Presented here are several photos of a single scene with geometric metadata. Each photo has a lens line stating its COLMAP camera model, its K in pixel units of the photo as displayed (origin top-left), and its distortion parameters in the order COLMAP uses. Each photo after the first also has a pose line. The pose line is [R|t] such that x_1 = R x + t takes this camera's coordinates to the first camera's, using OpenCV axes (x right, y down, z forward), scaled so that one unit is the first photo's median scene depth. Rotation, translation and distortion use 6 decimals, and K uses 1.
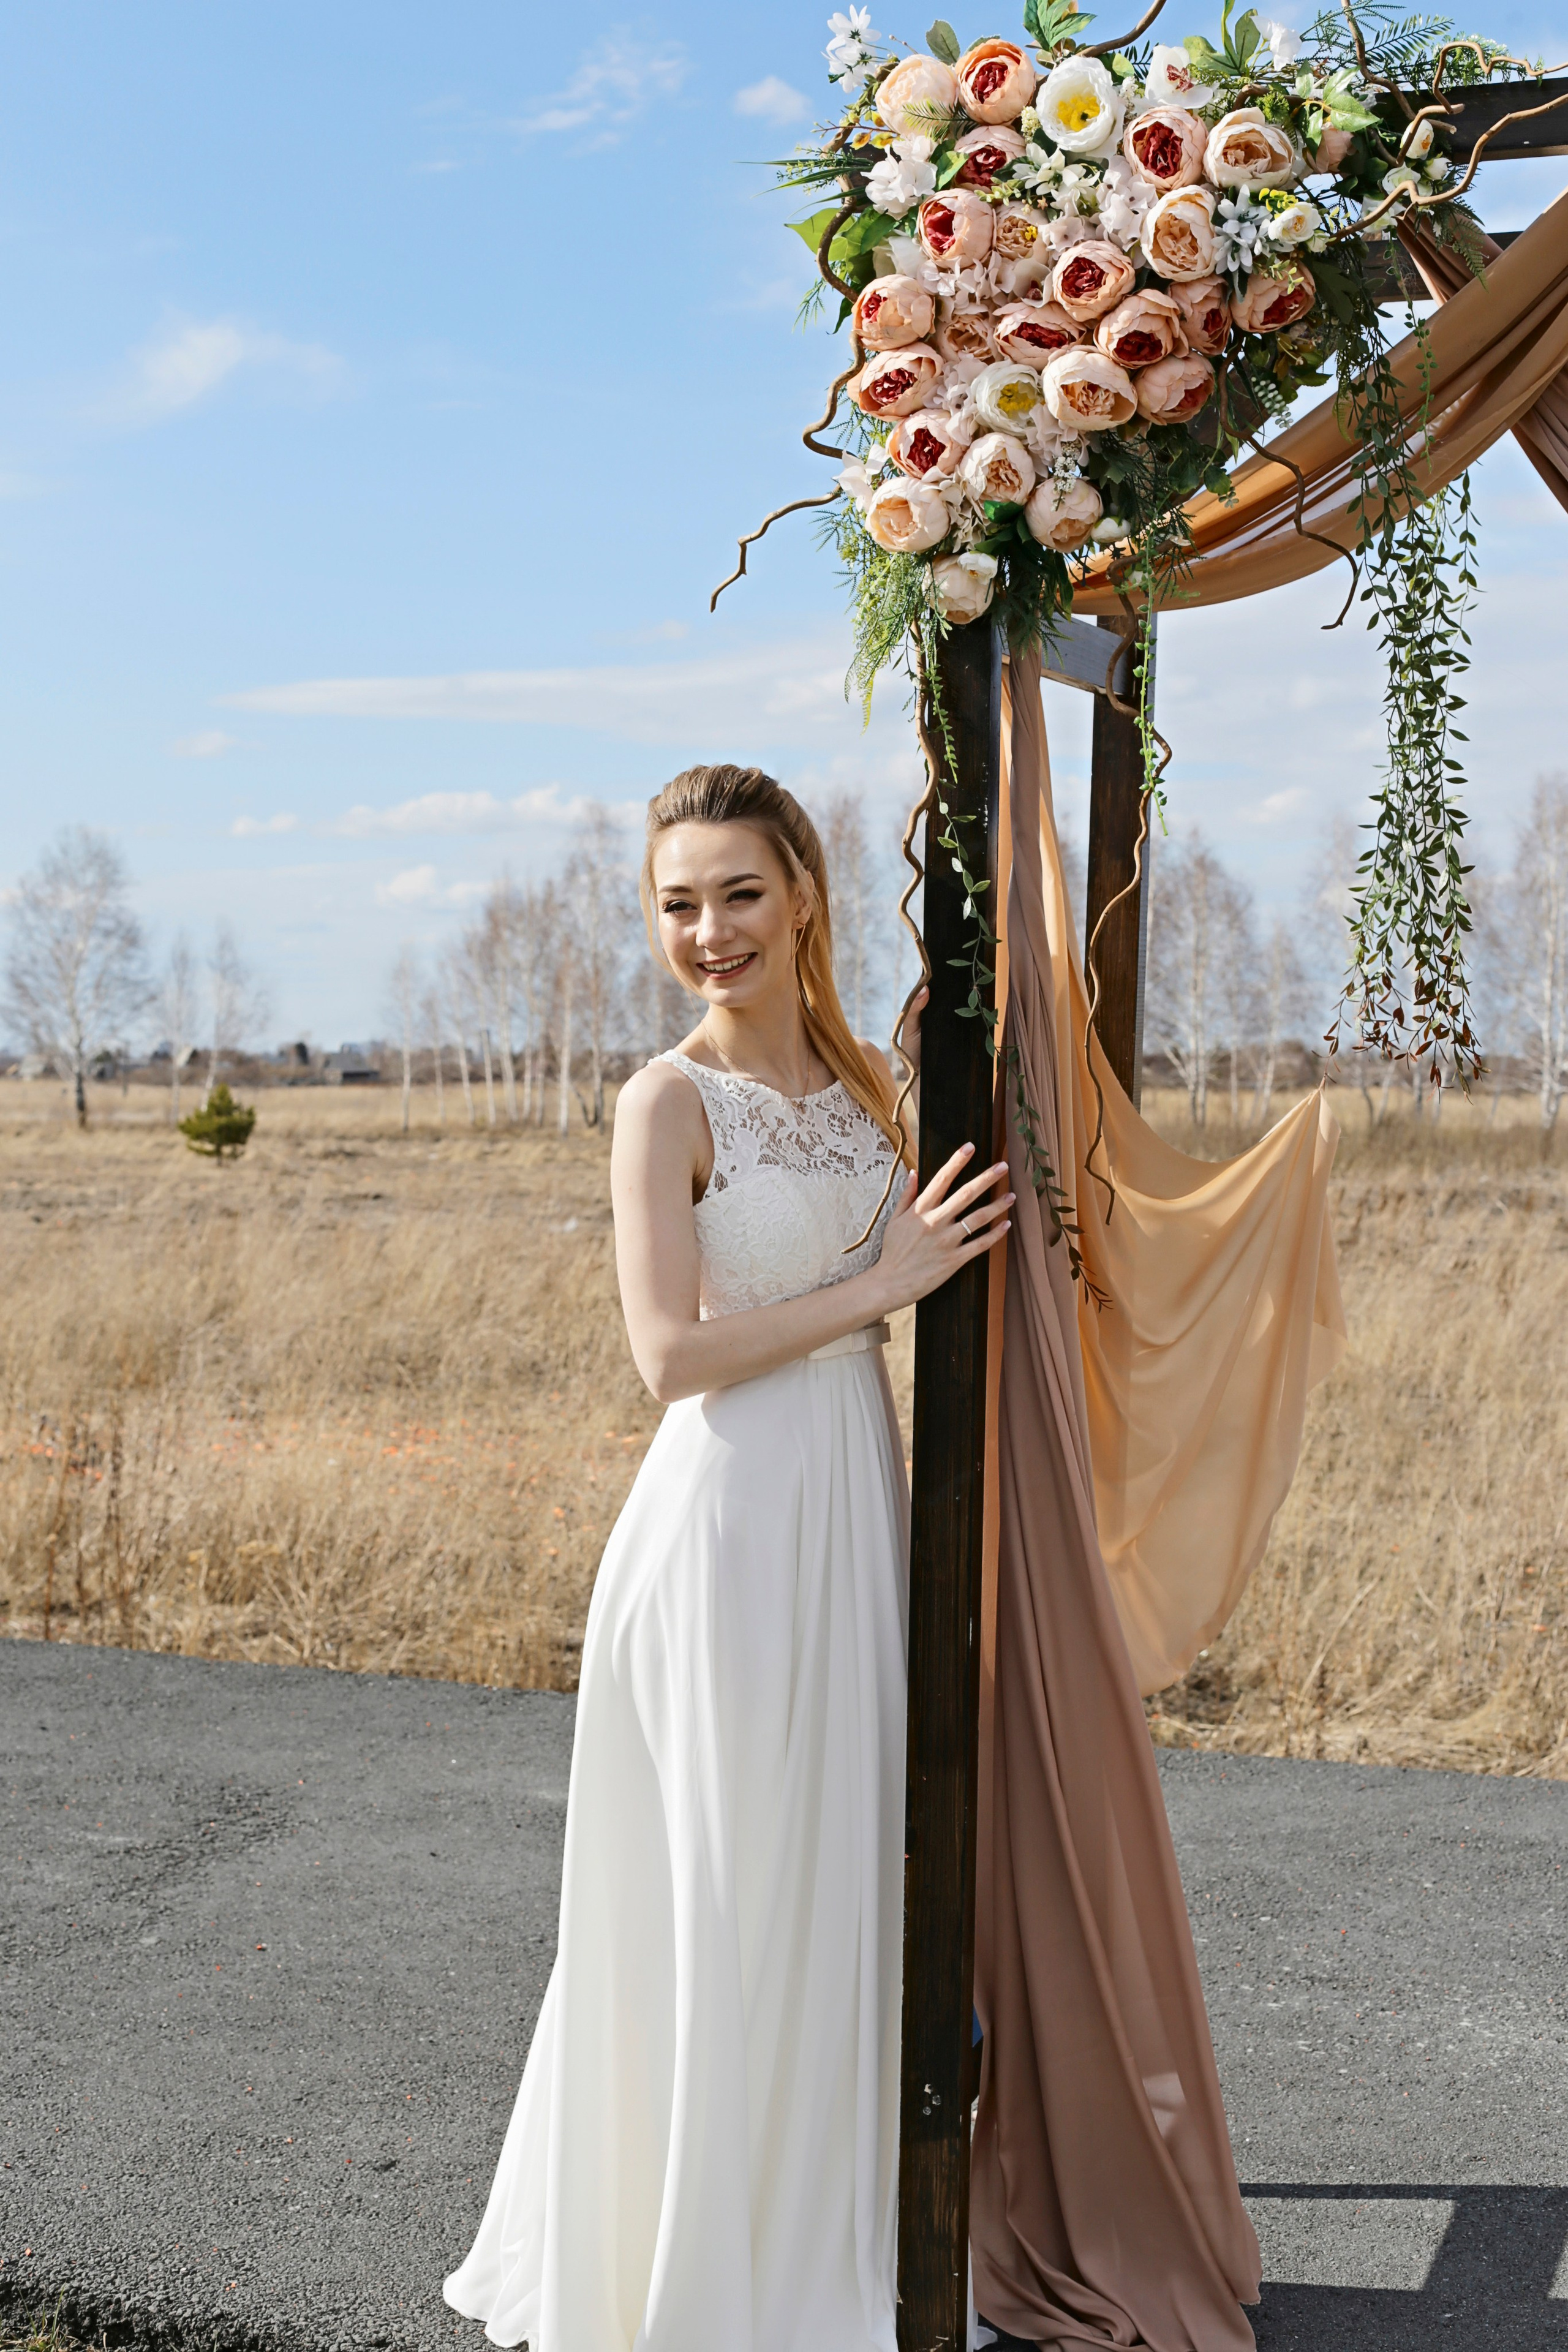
lens RADIAL K [[3471.5, 0, 783.6], [0, 3471.5, 1206.0], [0, 0, 1]] dist [-0.138981, 0.131679]
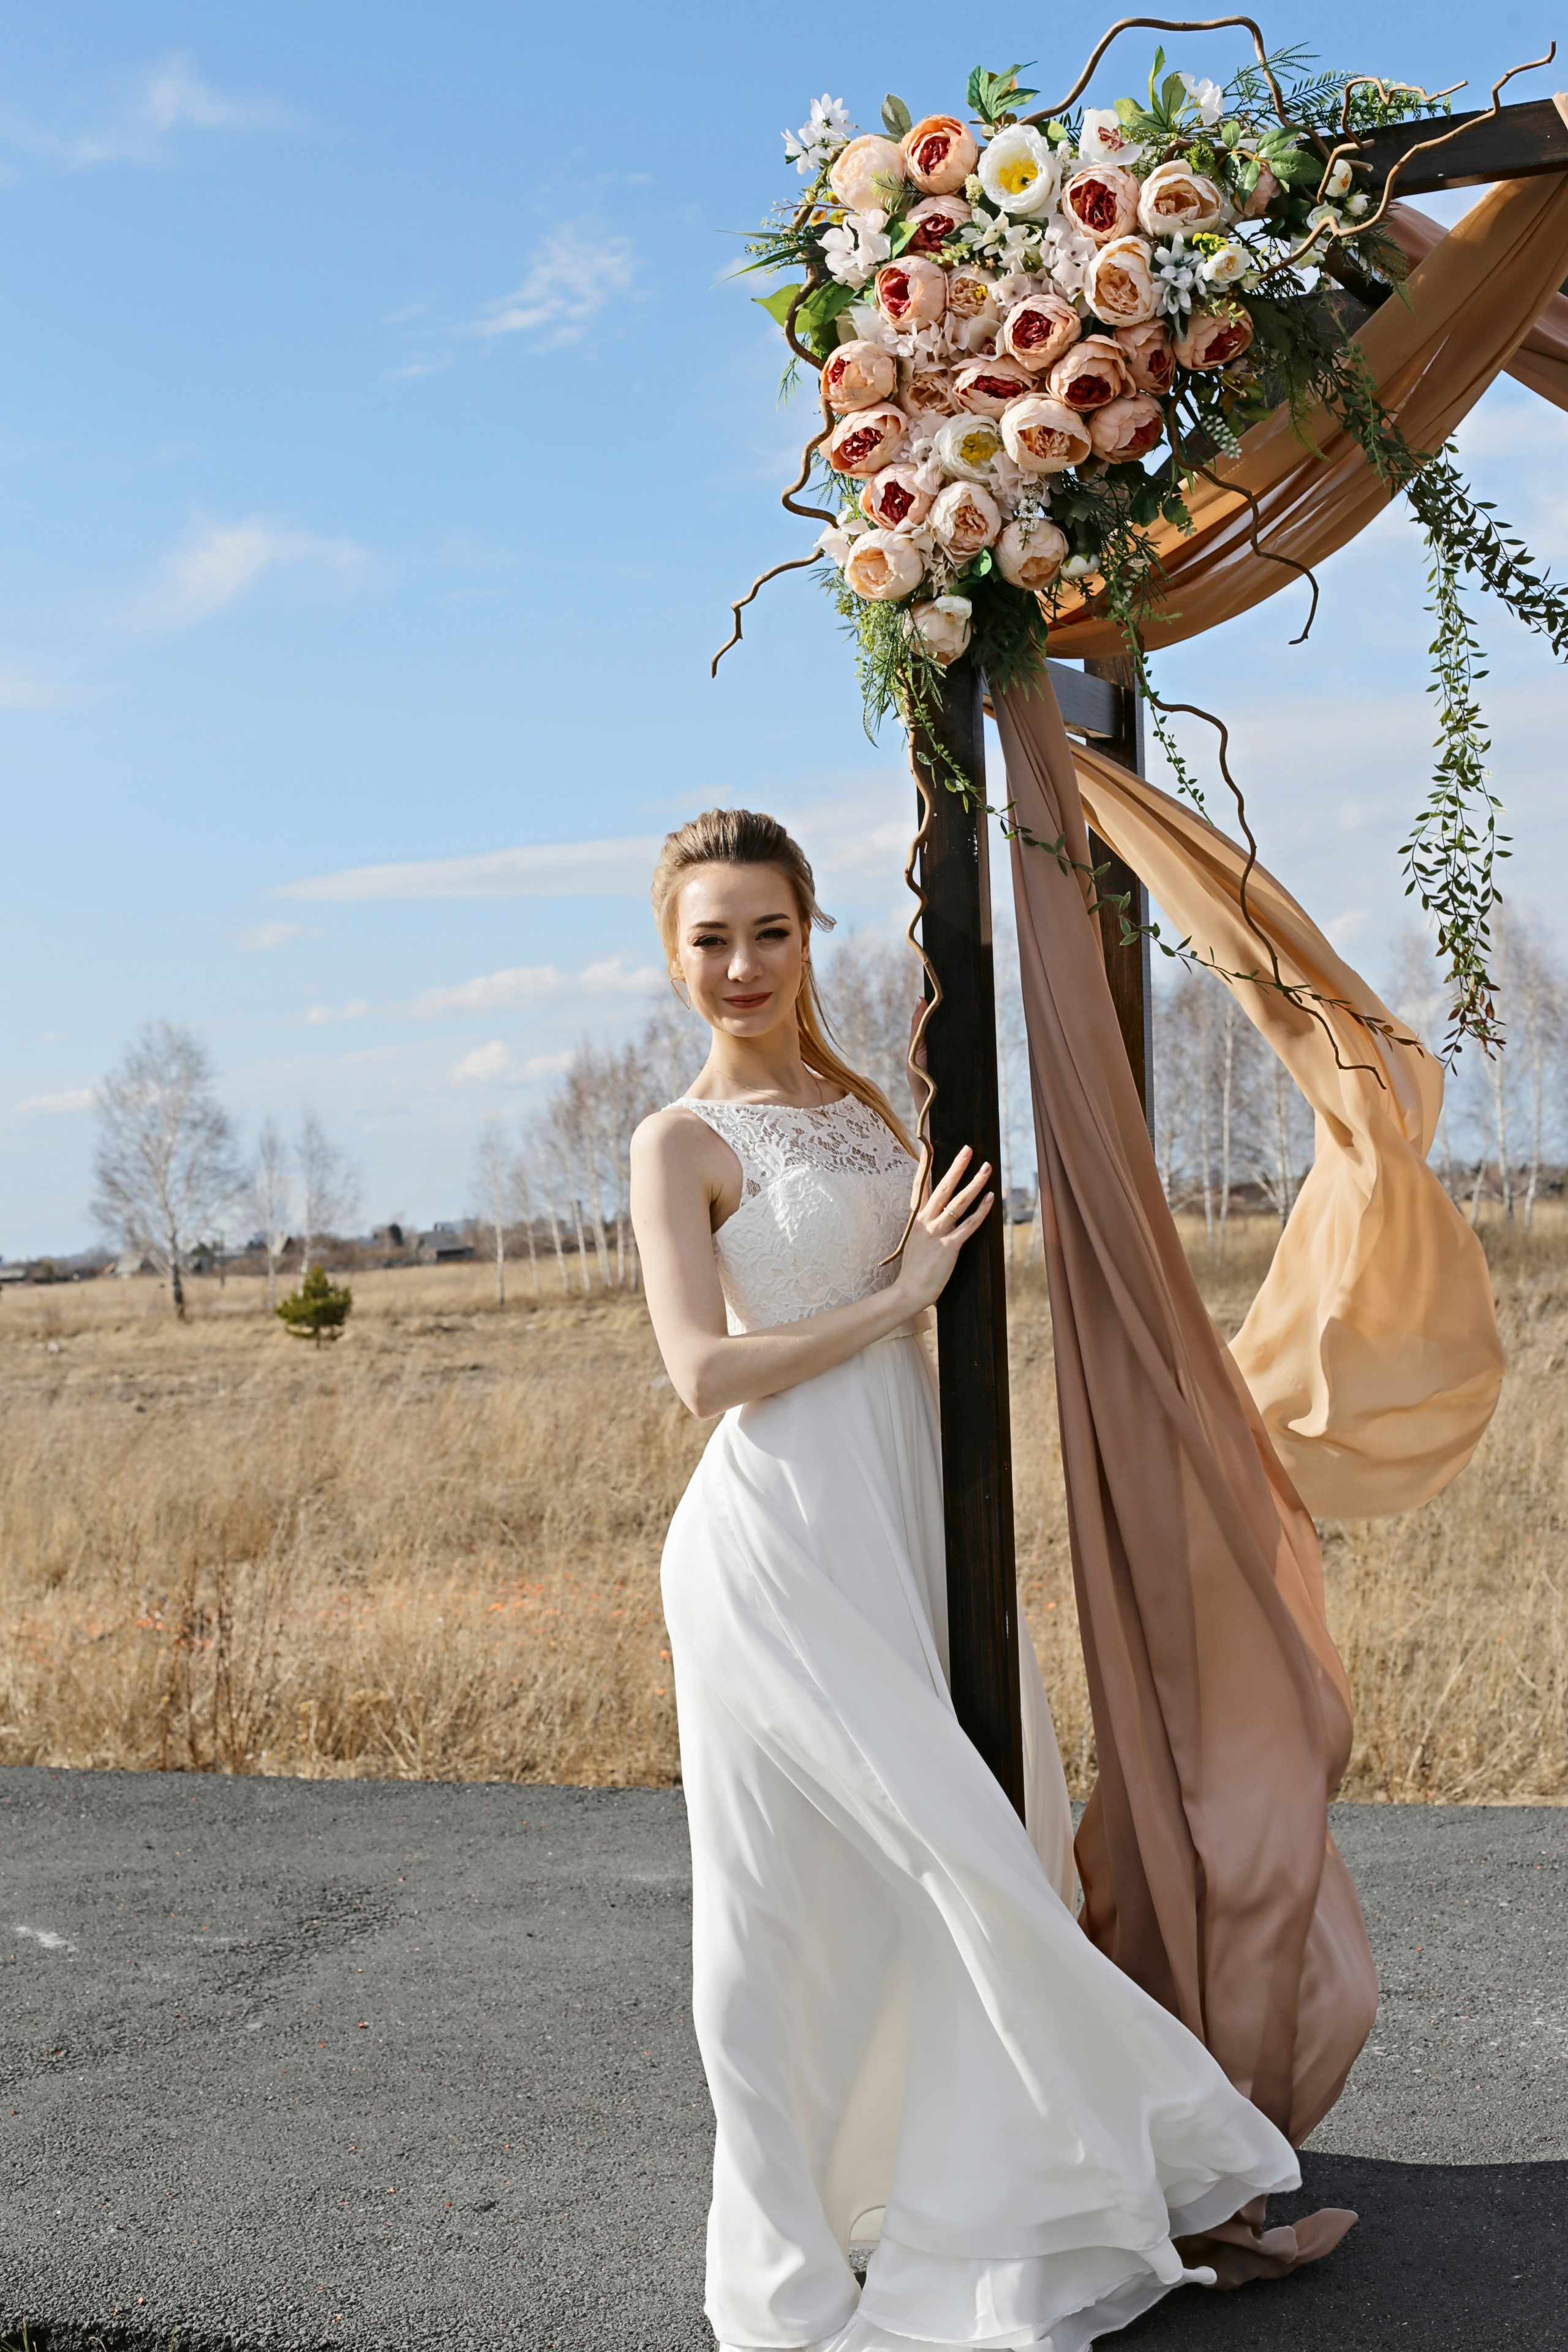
lens RADIAL K [[3483.4, 0, 789.1], [0, 3483.4, 1167.2], [0, 0, 1]] dist [-0.146081, 0.179982]
pose [[0.997907, -0.059350, -0.025685, 0.023860], [0.057728, 0.996537, -0.059843, 0.046661], [0.029148, 0.058235, 0.997877, -0.051471]]
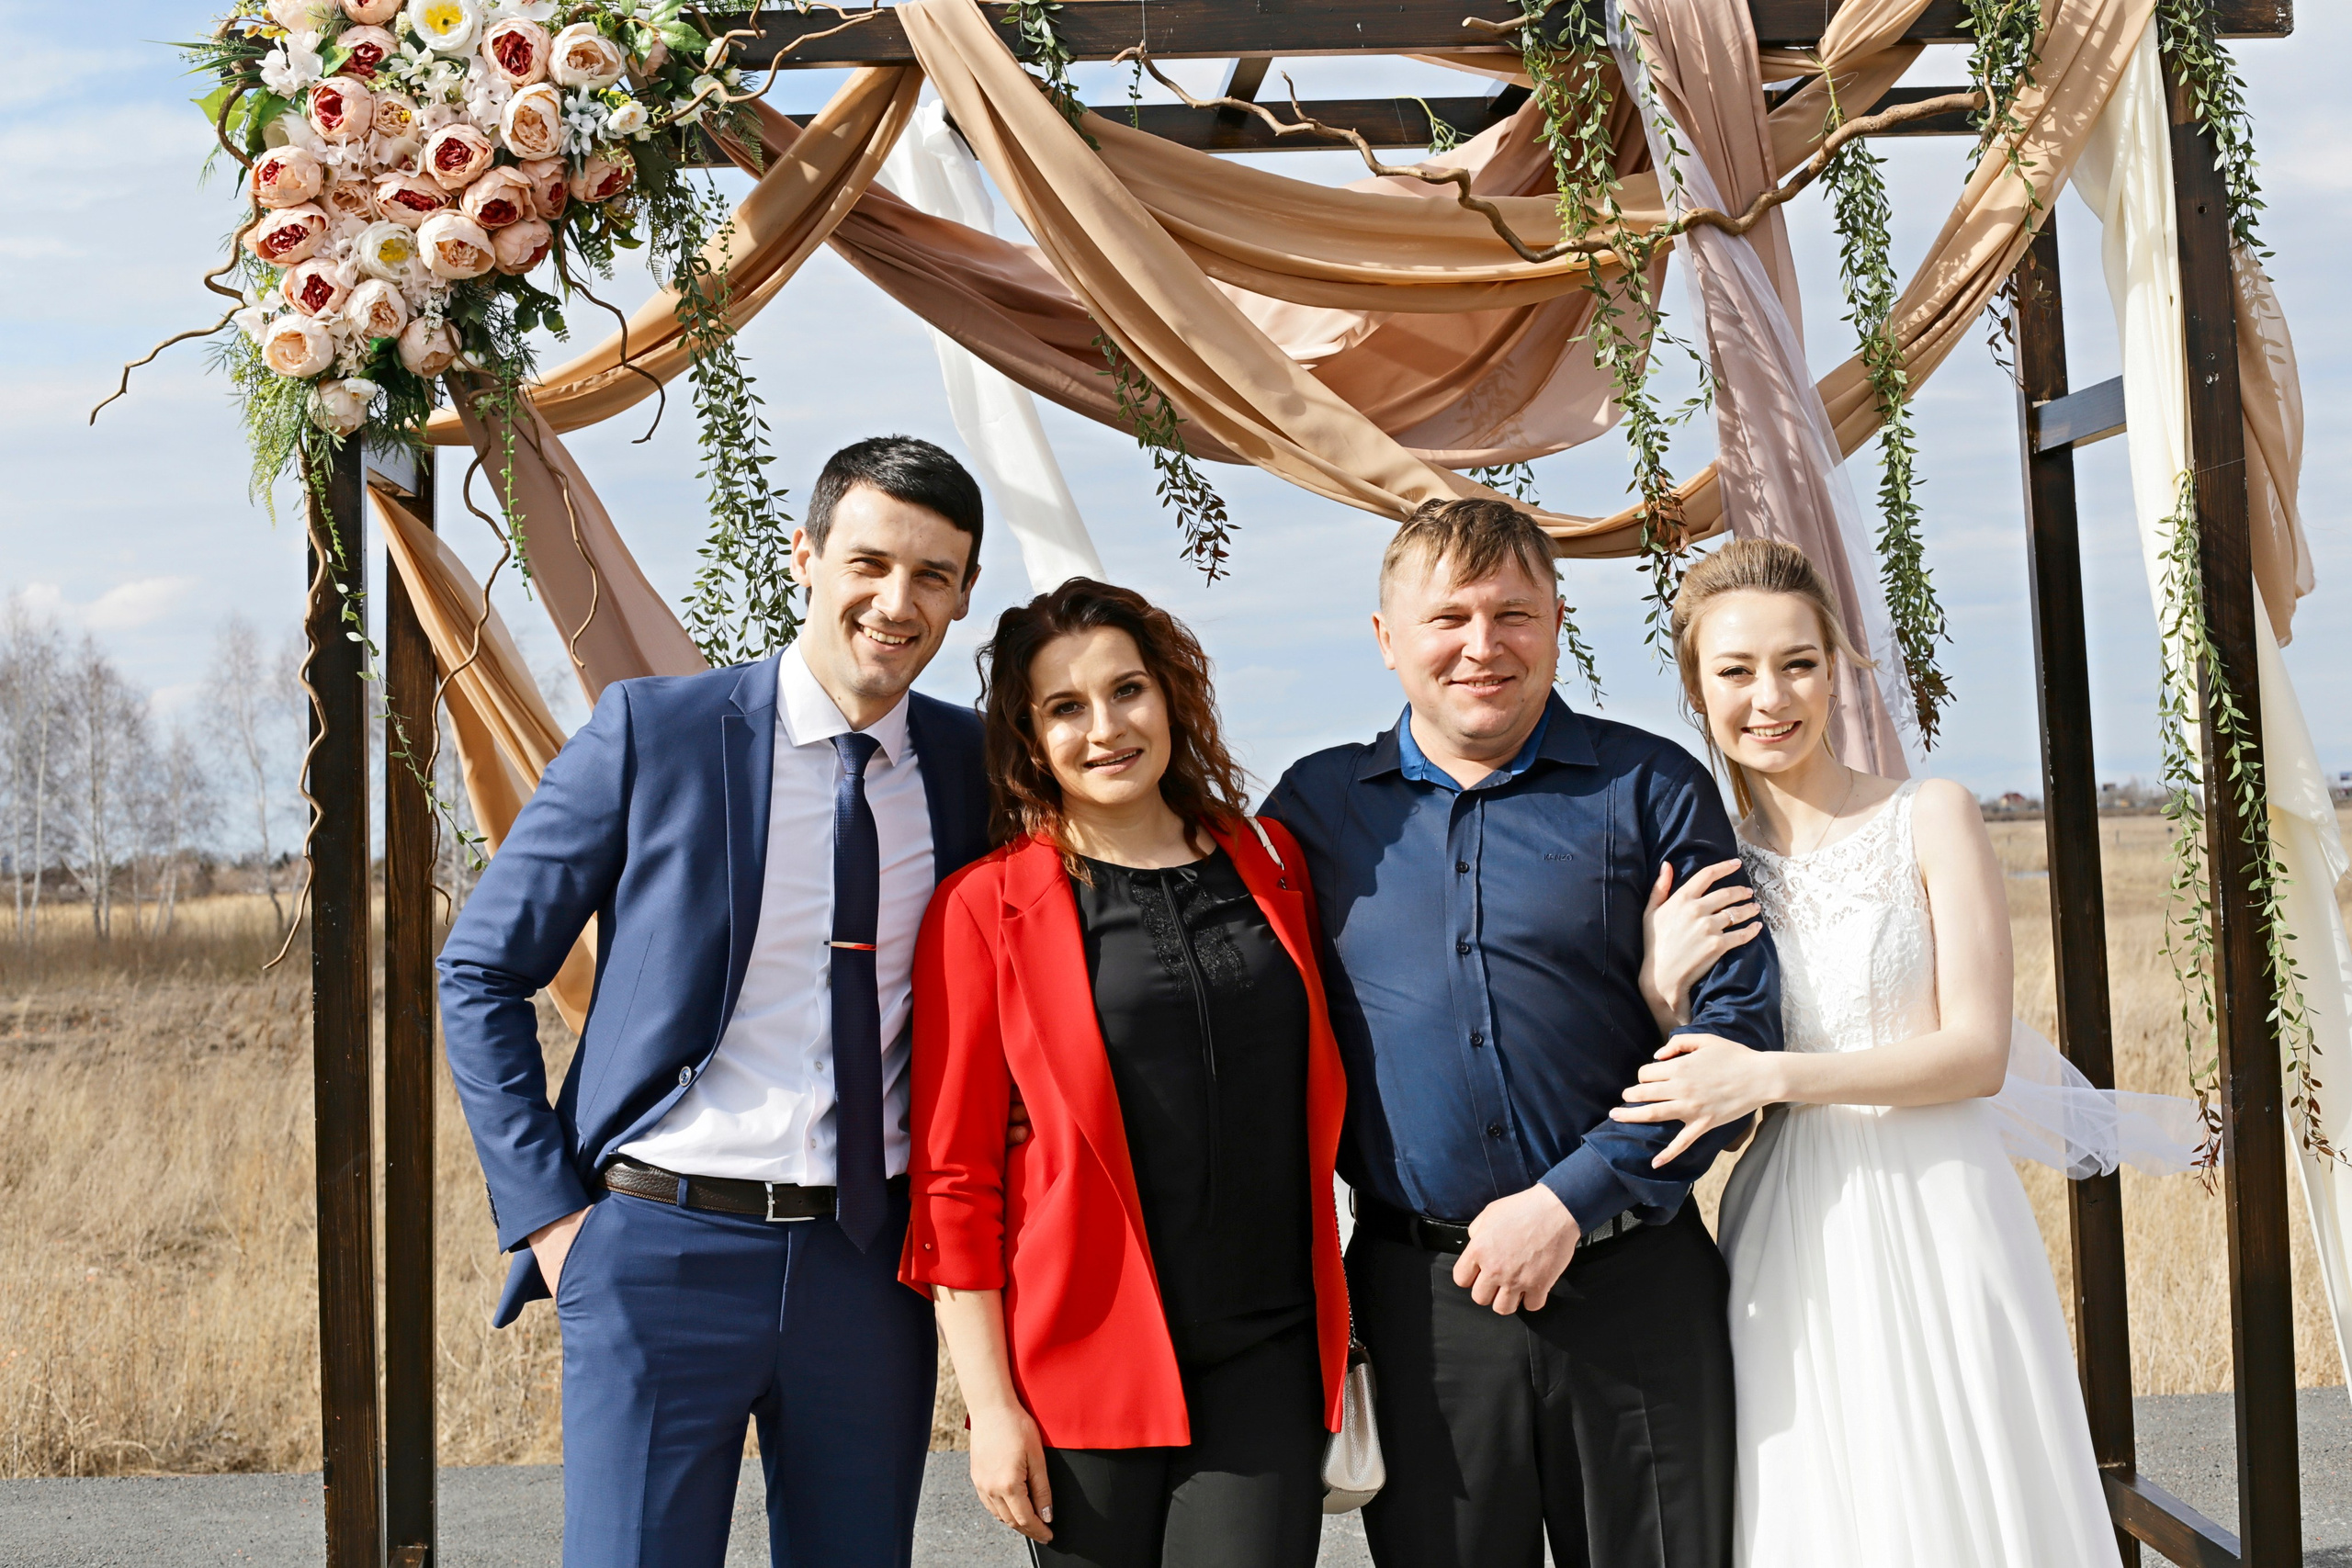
lens RADIAL K [[3547.4, 0, 1173.1], [0, 3547.4, 825.7], [0, 0, 1]] dist [-0.135975, 0.033710]
pose [[0.906283, -0.034353, 0.421273, -0.210466], [0.057341, 0.997470, -0.042020, 0.033775], [-0.418764, 0.062238, 0.905960, -0.216825]]
